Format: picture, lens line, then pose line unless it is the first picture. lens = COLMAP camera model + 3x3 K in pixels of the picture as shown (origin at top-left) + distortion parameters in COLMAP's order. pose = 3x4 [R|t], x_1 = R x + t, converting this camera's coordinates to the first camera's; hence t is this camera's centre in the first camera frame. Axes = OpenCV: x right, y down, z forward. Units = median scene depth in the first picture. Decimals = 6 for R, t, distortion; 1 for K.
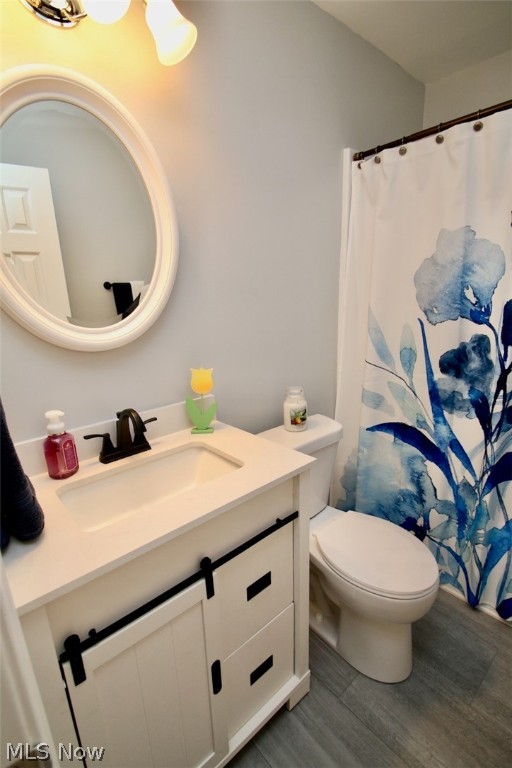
lens RADIAL K [[351.1, 0, 251.9], [0, 351.1, 387.4], [0, 0, 1]] dist [0.009066, -0.012427]
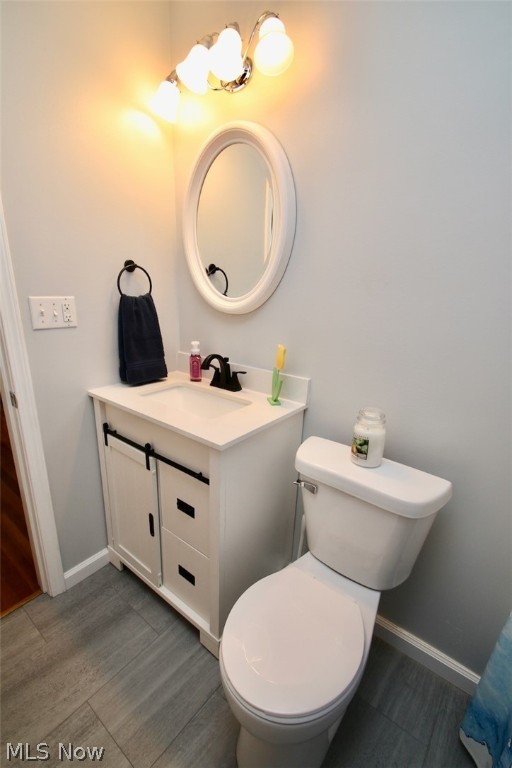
lens RADIAL K [[351.1, 0, 249.7], [0, 351.1, 385.9], [0, 0, 1]] dist [0.009066, -0.012427]
pose [[0.200498, 0.332409, -0.921577, 1.008370], [-0.288341, 0.919036, 0.268761, -0.236254], [0.936301, 0.211843, 0.280112, 0.698447]]
